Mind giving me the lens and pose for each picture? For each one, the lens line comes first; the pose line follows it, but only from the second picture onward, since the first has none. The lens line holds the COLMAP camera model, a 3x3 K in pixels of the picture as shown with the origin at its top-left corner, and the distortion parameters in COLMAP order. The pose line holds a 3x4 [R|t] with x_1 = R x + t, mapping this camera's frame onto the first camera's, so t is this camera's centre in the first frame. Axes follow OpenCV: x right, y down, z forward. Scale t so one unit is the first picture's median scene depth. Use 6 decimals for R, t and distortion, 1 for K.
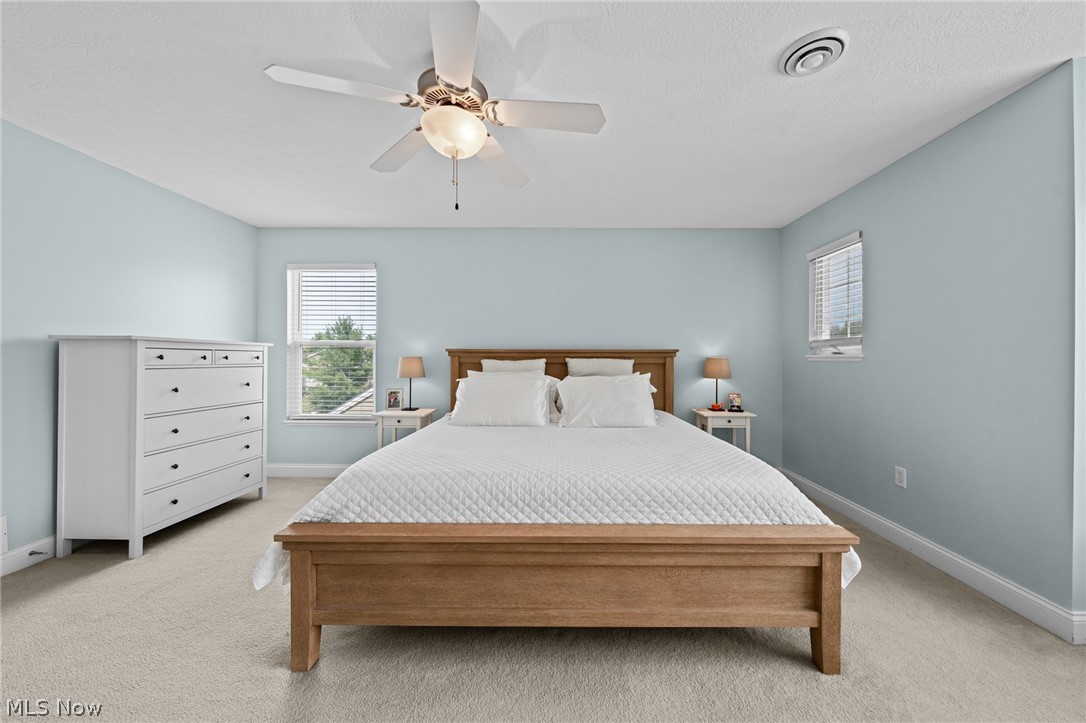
lens RADIAL K [[390.5, 0, 566.8], [0, 390.5, 360.8], [0, 0, 1]] dist [-0.001297, -0.000082]
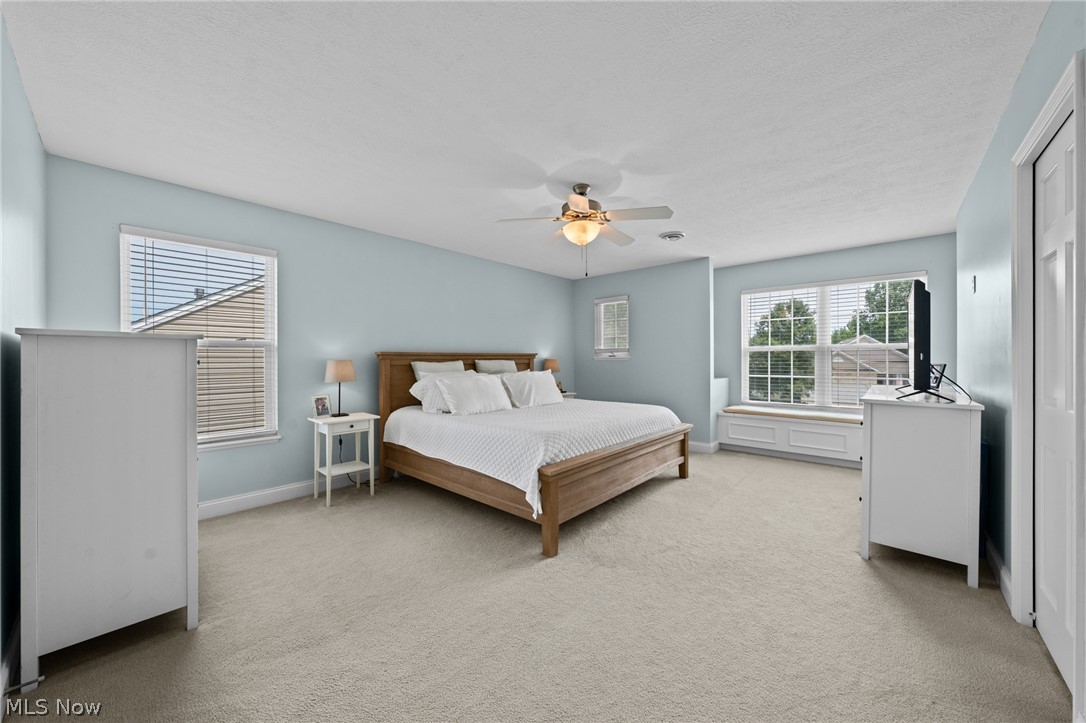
lens RADIAL K [[390.5, 0, 566.8], [0, 390.5, 360.8], [0, 0, 1]] dist [-0.001297, -0.000082]
pose [[0.639017, -0.009858, 0.769129, -0.841658], [0.009592, 0.999942, 0.004847, -0.007530], [-0.769133, 0.004280, 0.639075, -0.034286]]
